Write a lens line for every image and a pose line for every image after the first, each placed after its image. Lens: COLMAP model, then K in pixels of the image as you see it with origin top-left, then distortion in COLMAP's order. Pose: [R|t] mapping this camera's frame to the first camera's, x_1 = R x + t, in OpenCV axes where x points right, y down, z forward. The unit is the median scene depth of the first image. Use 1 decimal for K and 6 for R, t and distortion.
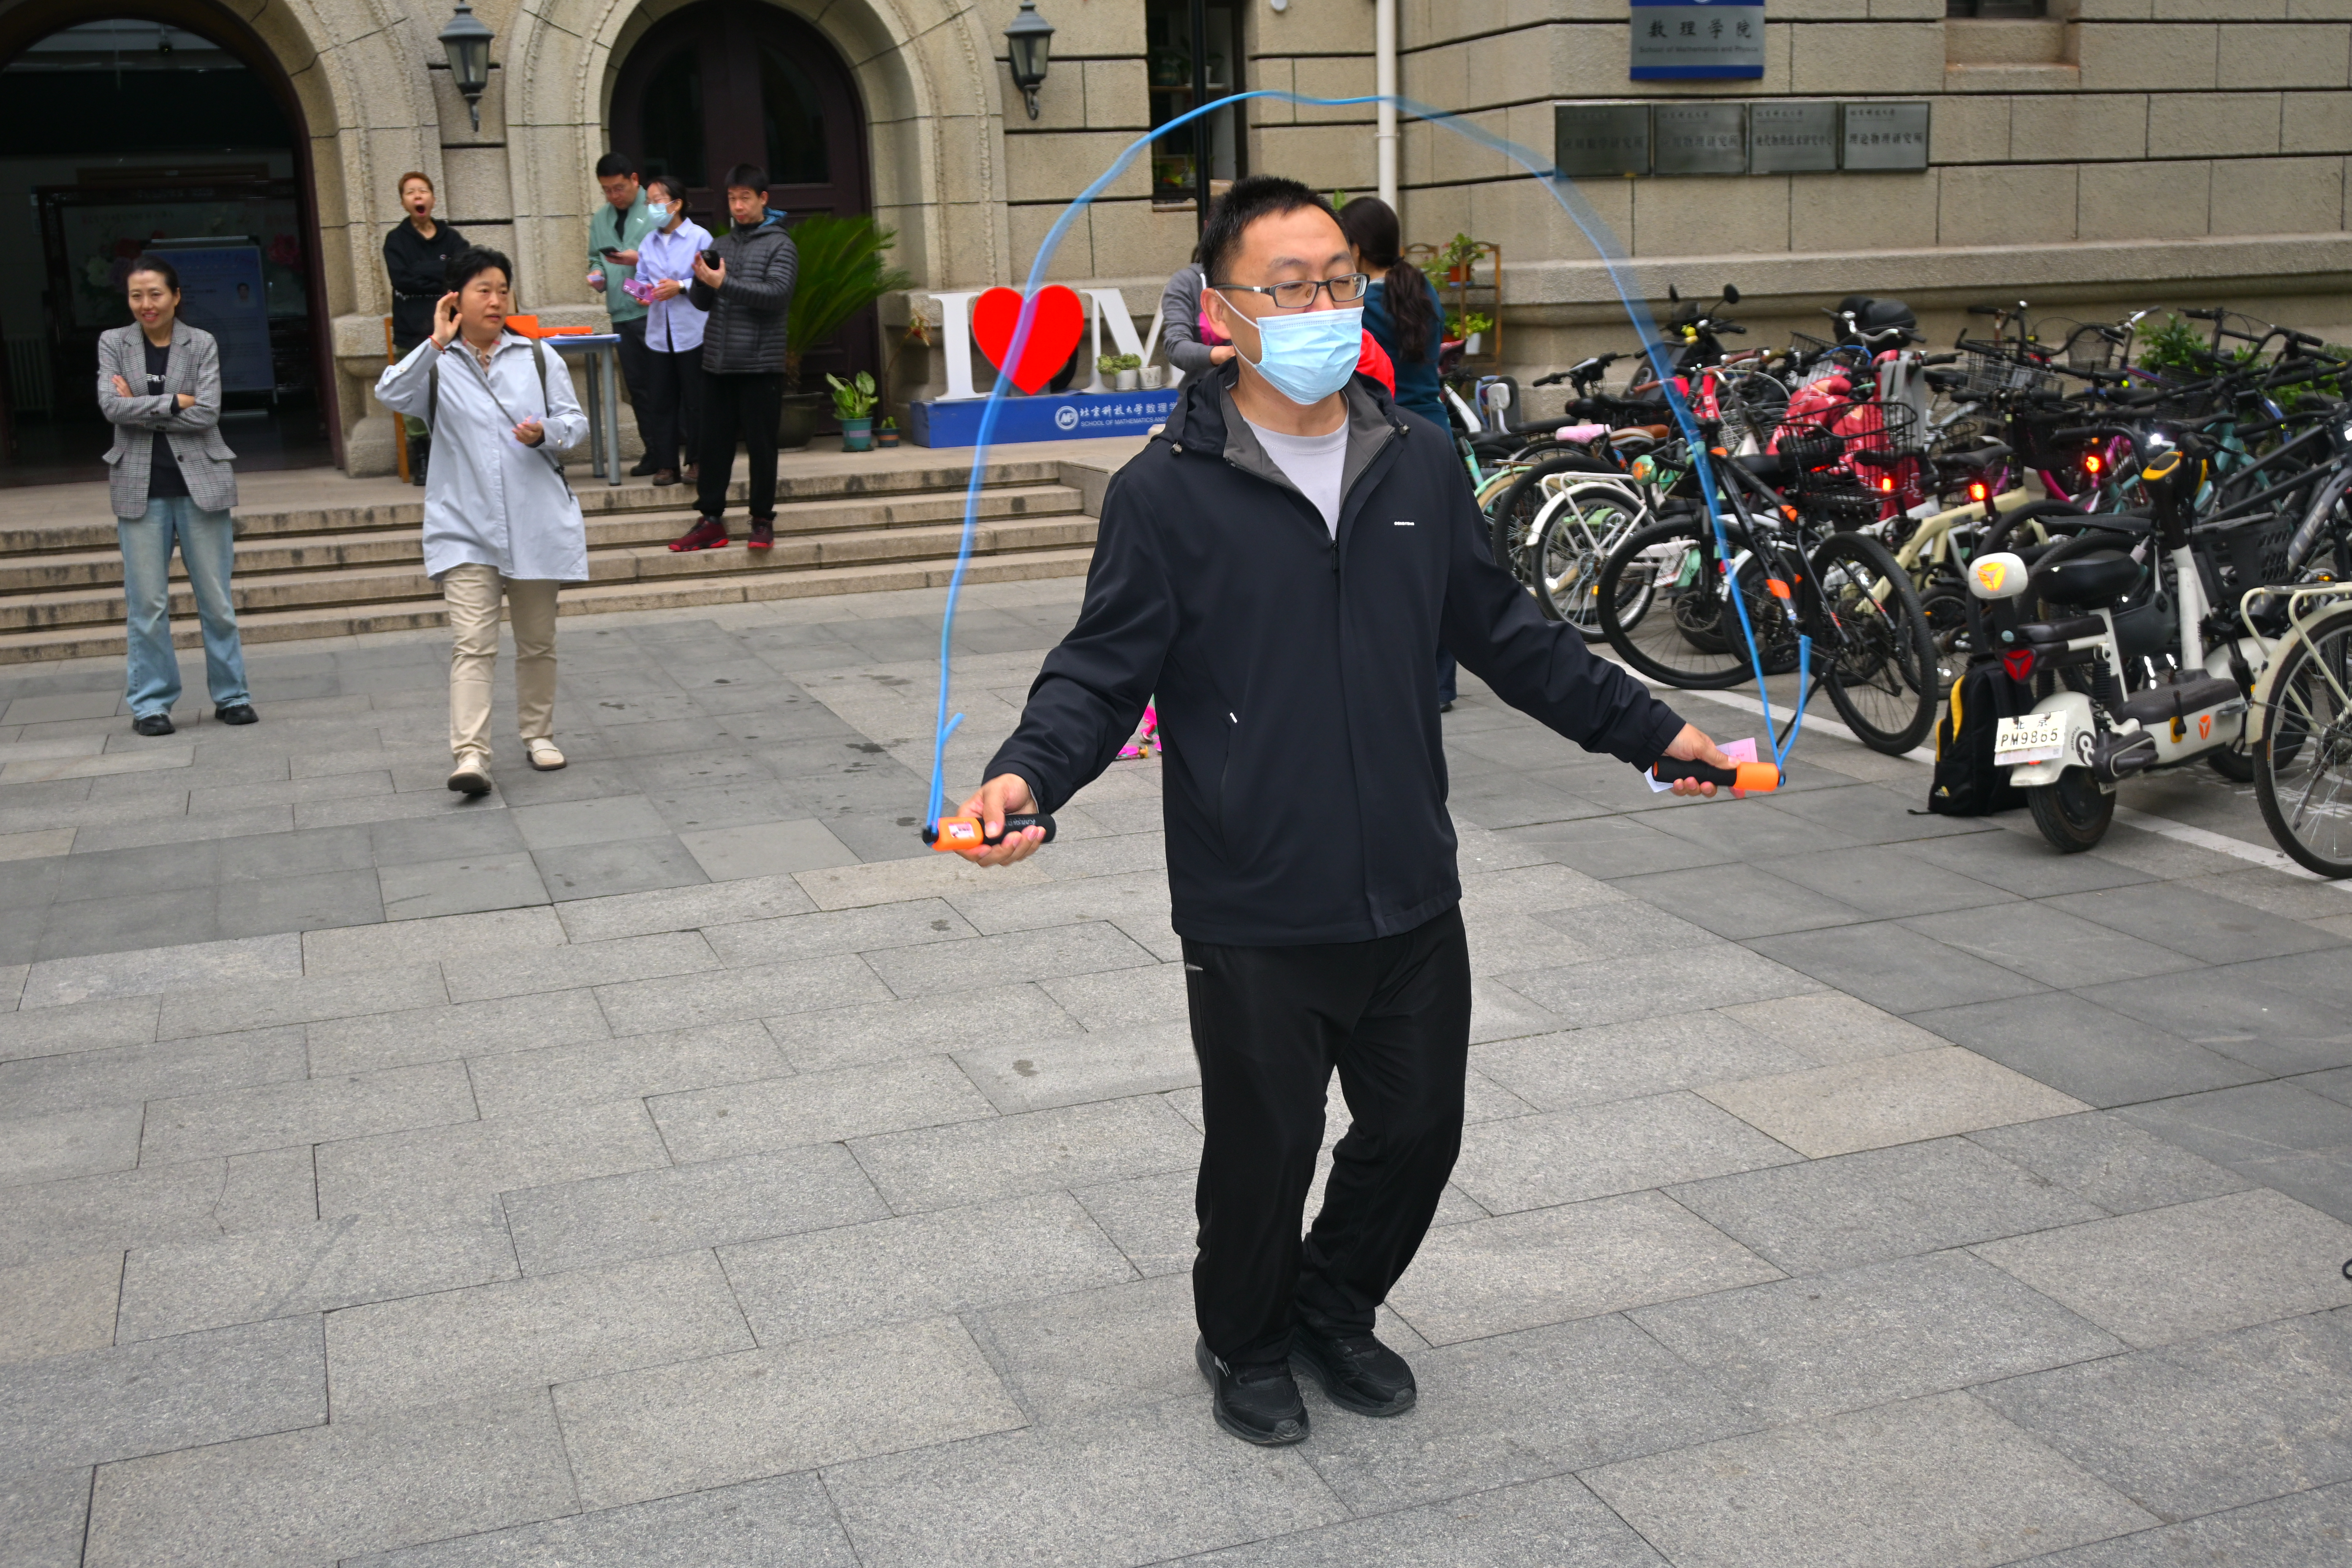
lens RADIAL K [[2479.8, 0, 1176.0], [0, 2479.8, 784.0], [0, 0, 1]] dist [-0.000737, -0.013834]
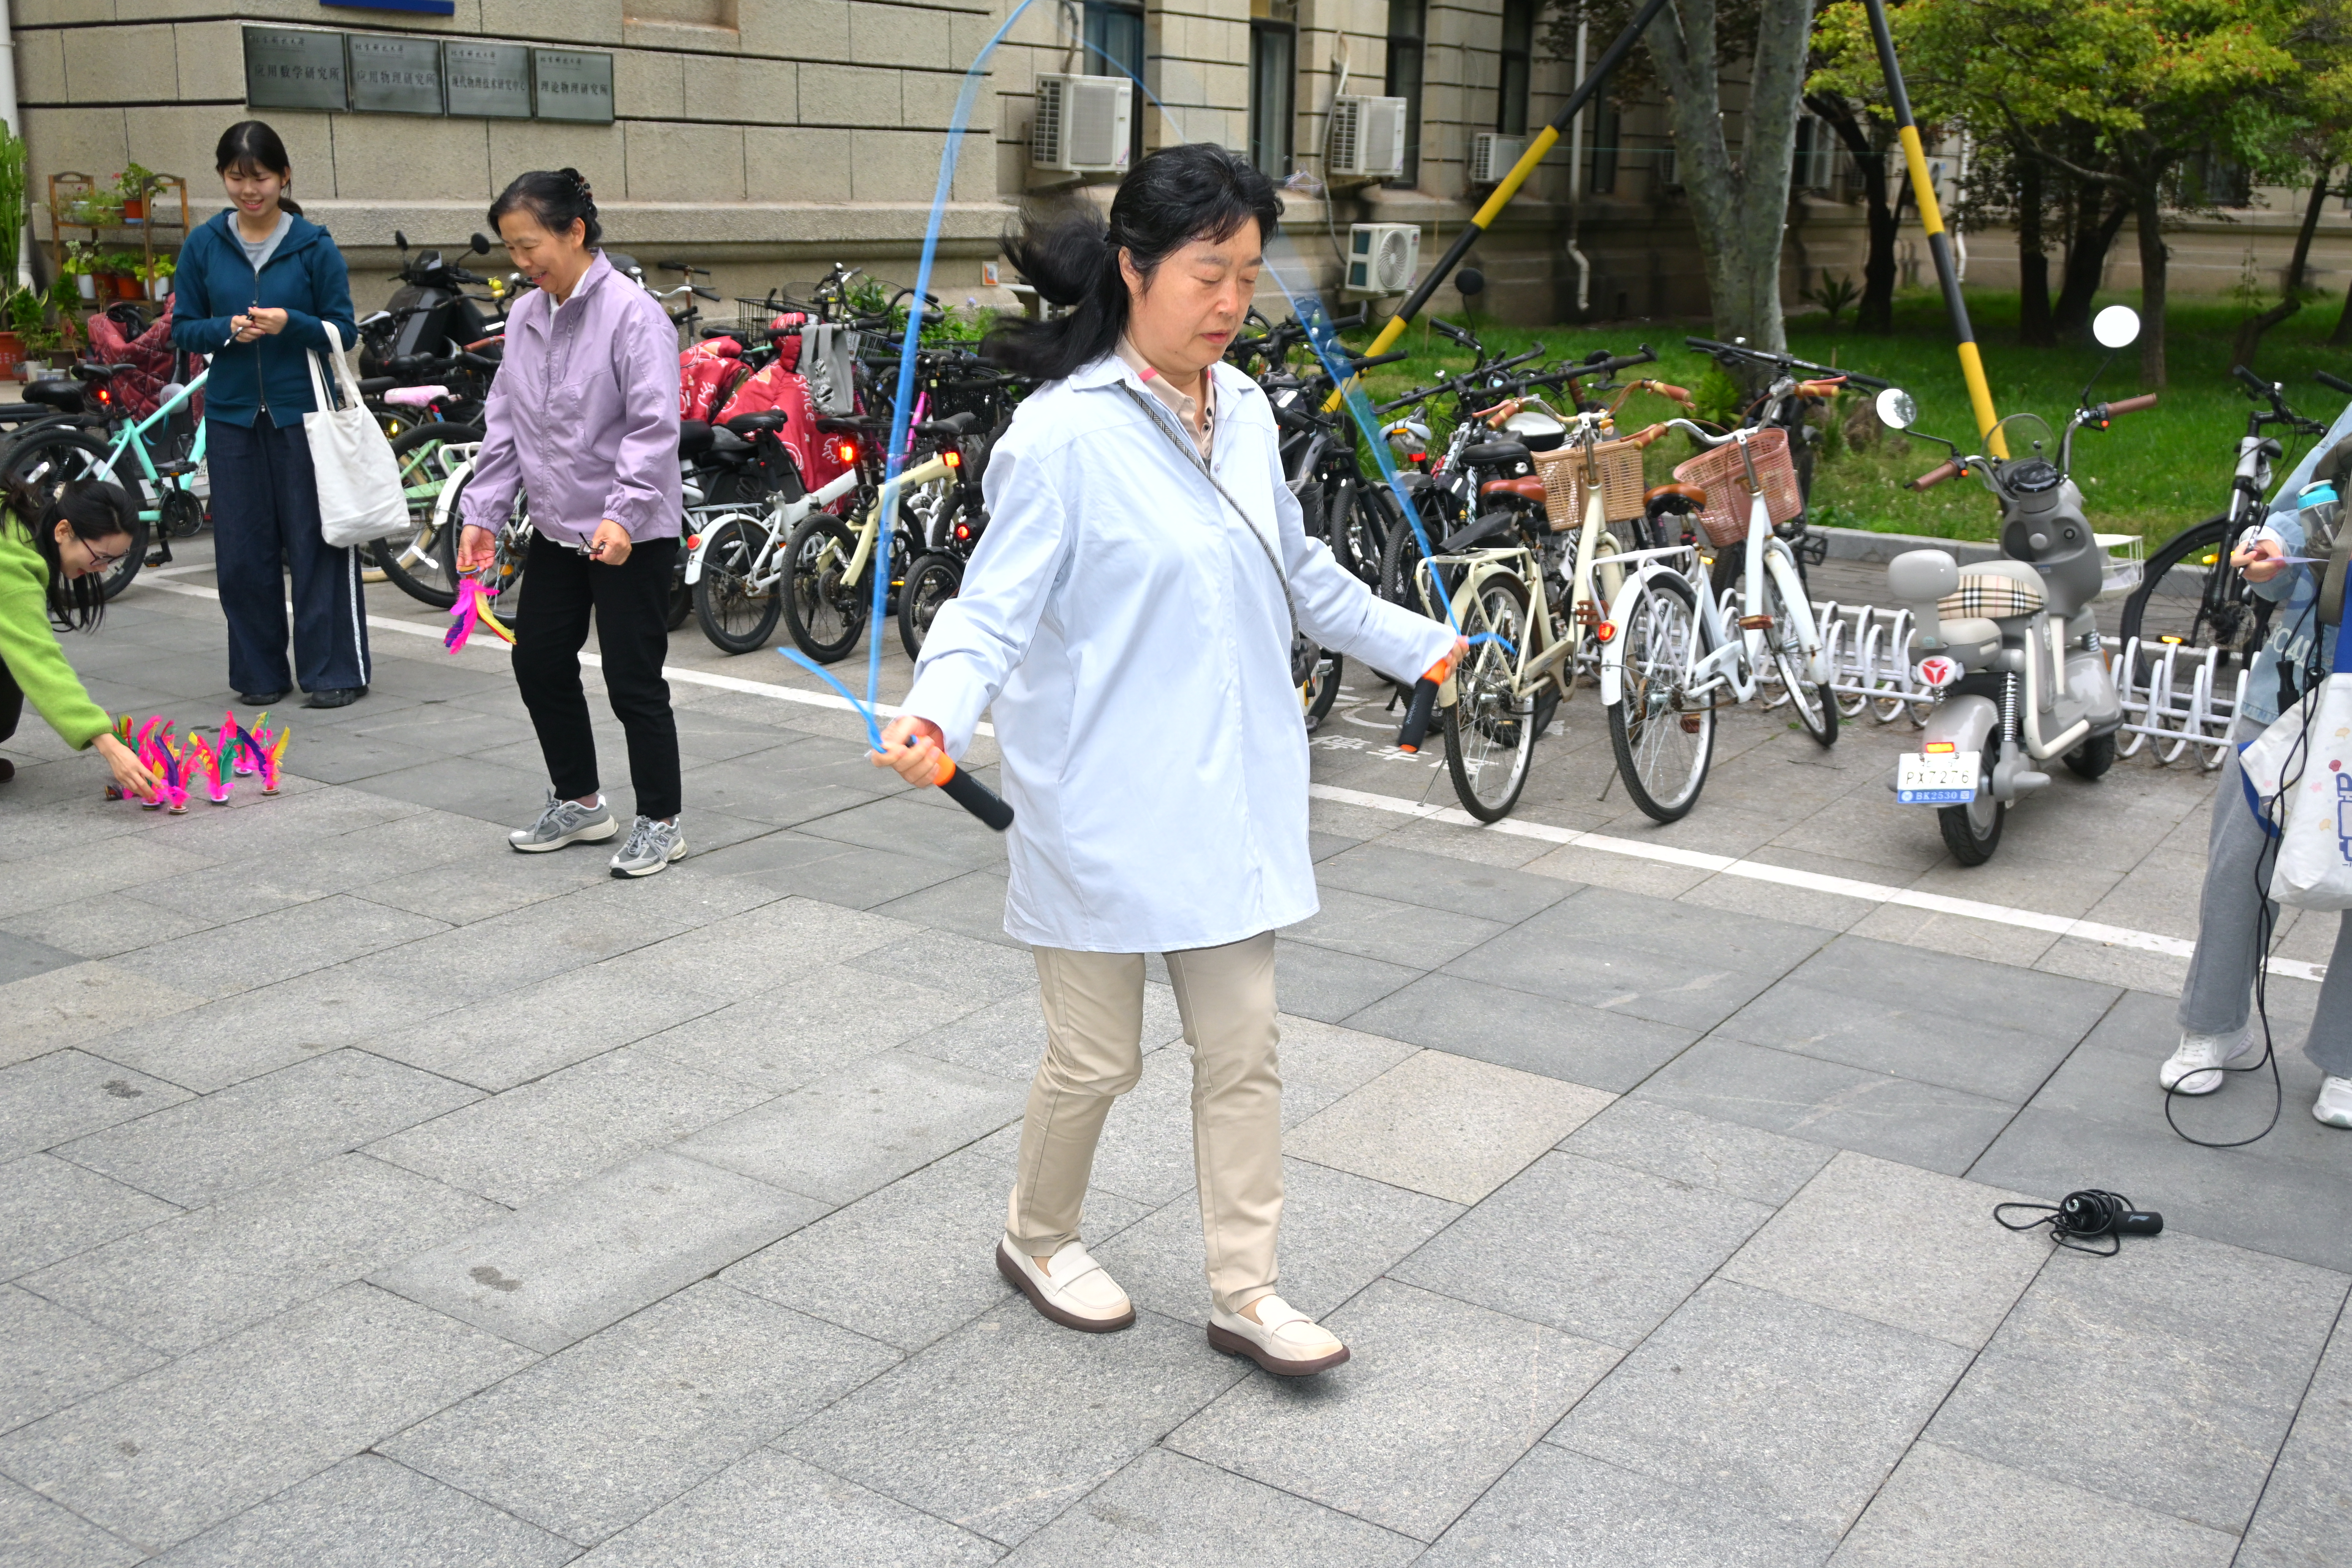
lens RADIAL K [[2371.3, 0, 1176.0], [0, 2371.3, 784.0], [0, 0, 1]] dist [0.005398, -0.025117]
pose [[0.806810, -0.098810, 0.582490, -0.110142], [0.080740, 0.995106, 0.056970, -0.021976], [-0.585268, 0.001067, 0.810839, 0.108042]]
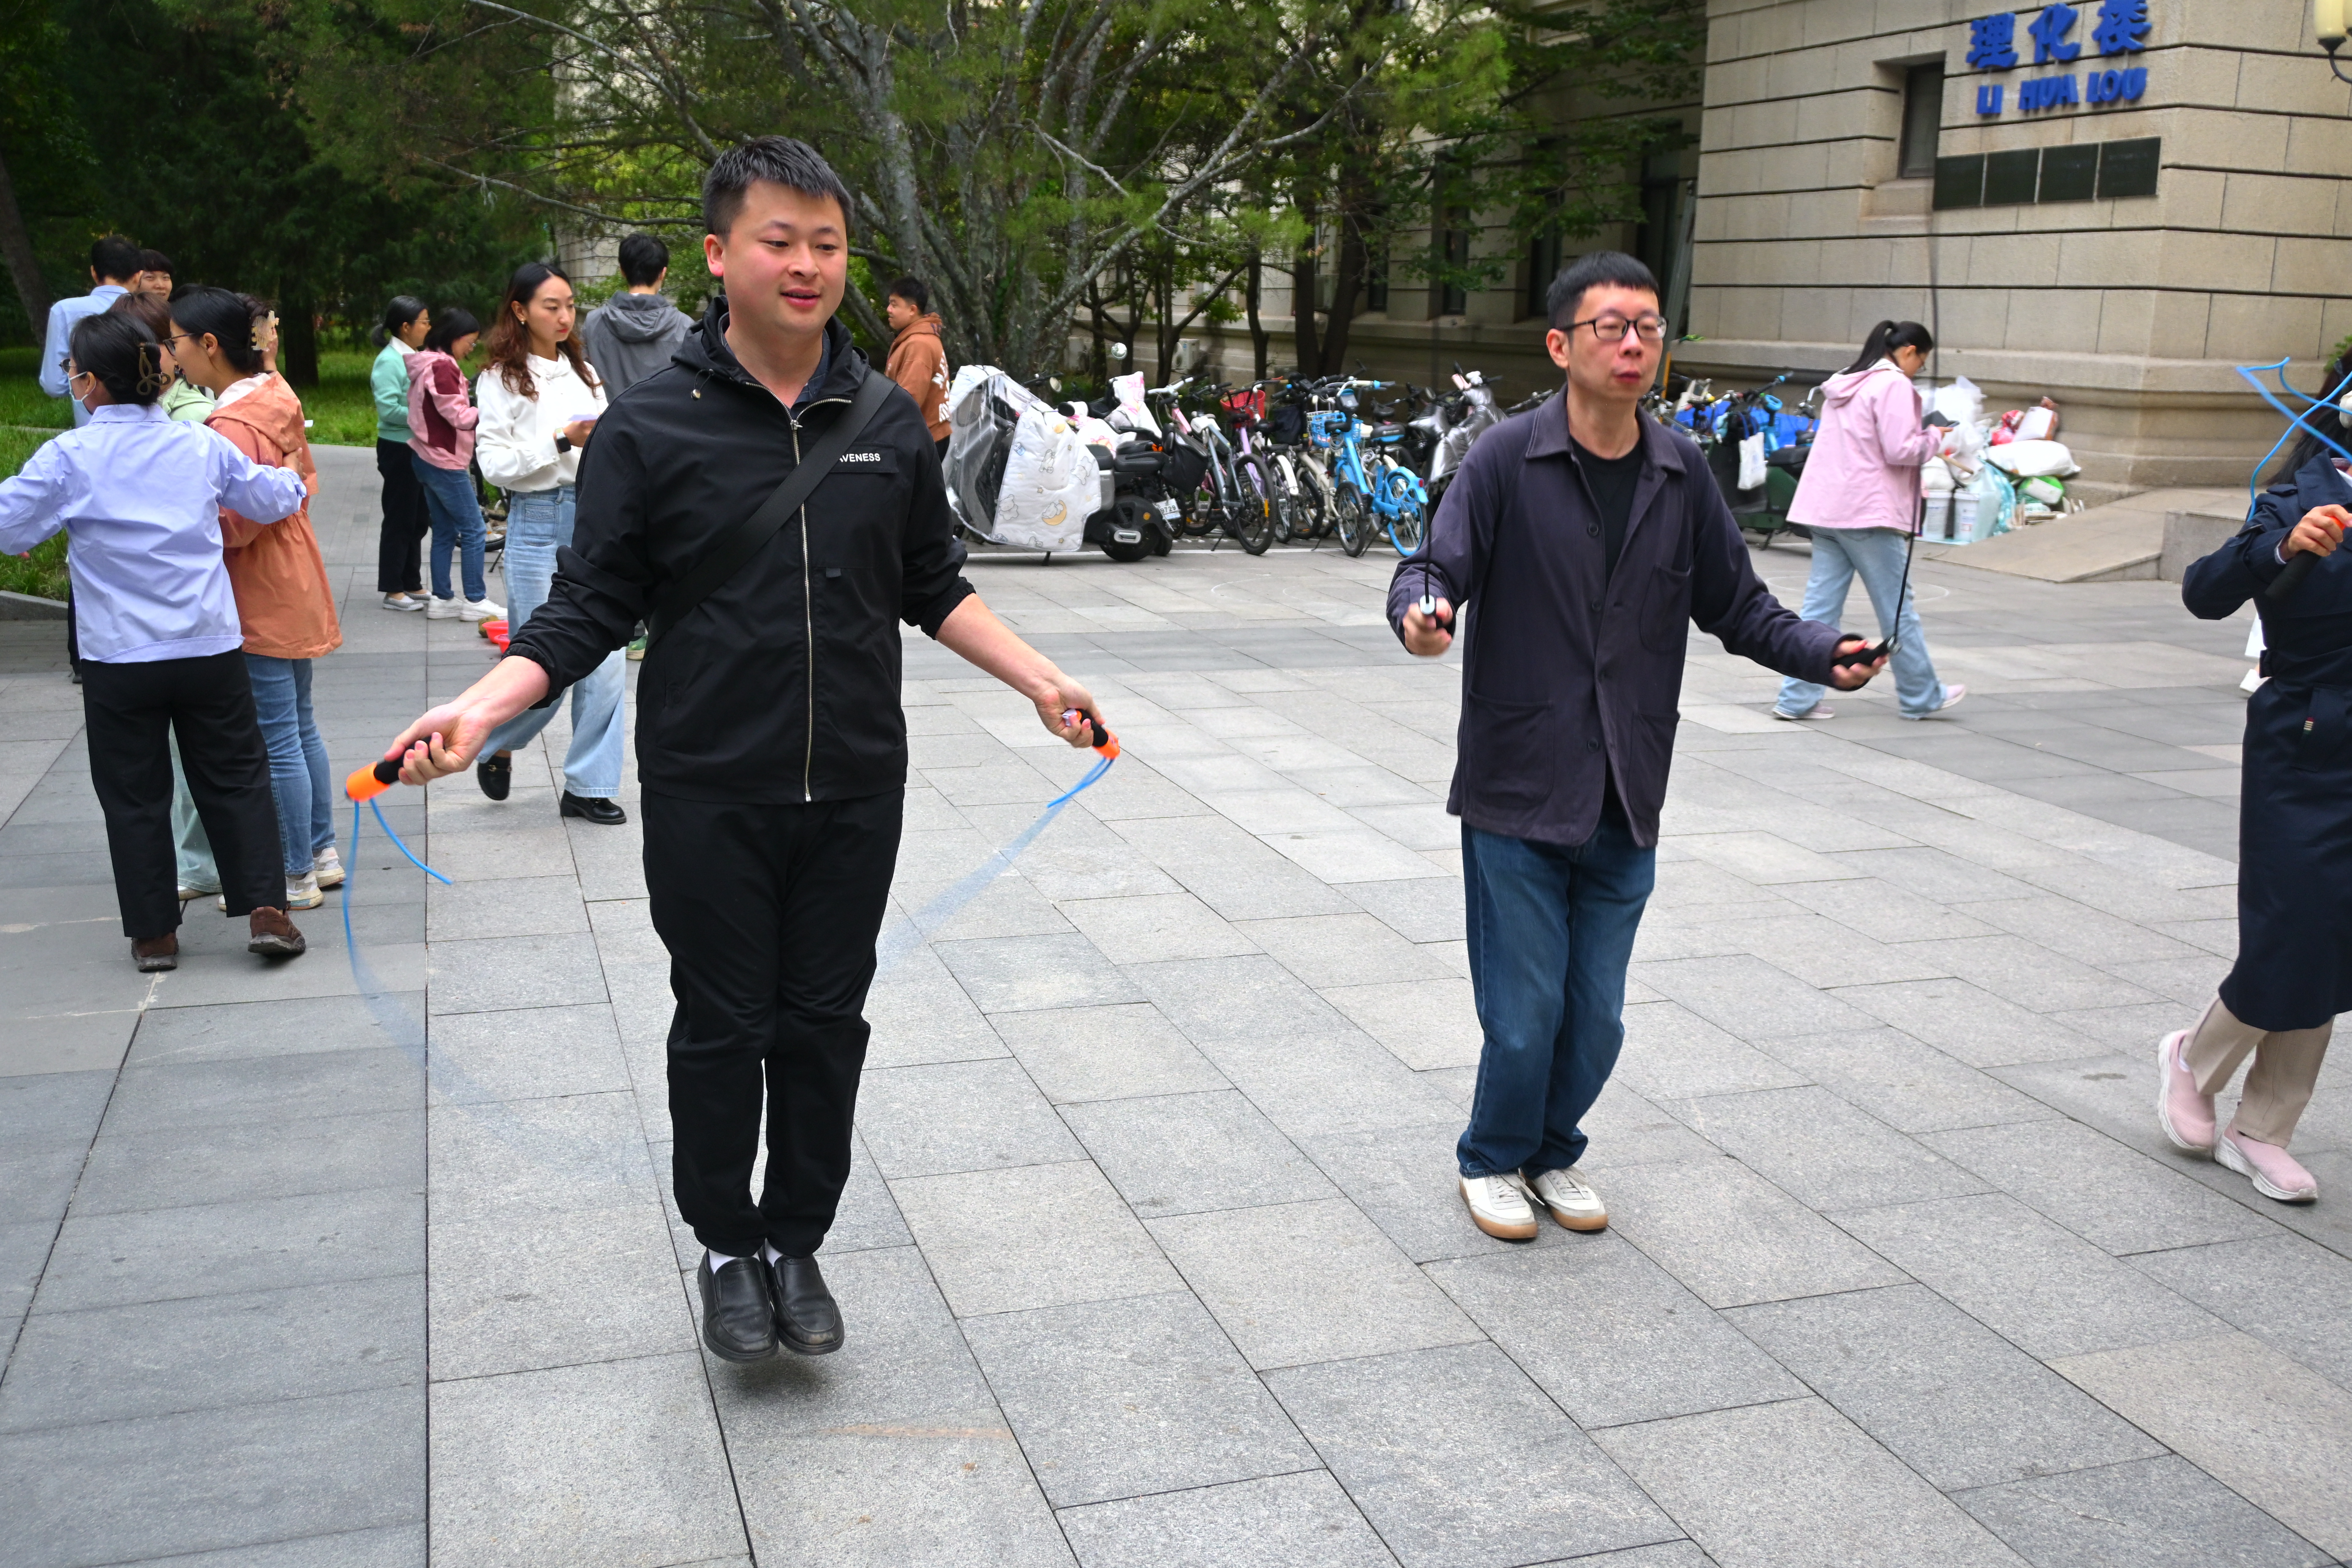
lens RADIAL K [[2246.1, 0, 1176.0], [0, 2246.1, 873.3], [0, 0, 1]] dist [0.001725, -0.002483]
pose [[-0.031147, 0.281835, -0.958957, 0.328442], [-0.231749, 0.931241, 0.281217, -0.057888], [0.972277, 0.230997, 0.036310, 0.196921]]
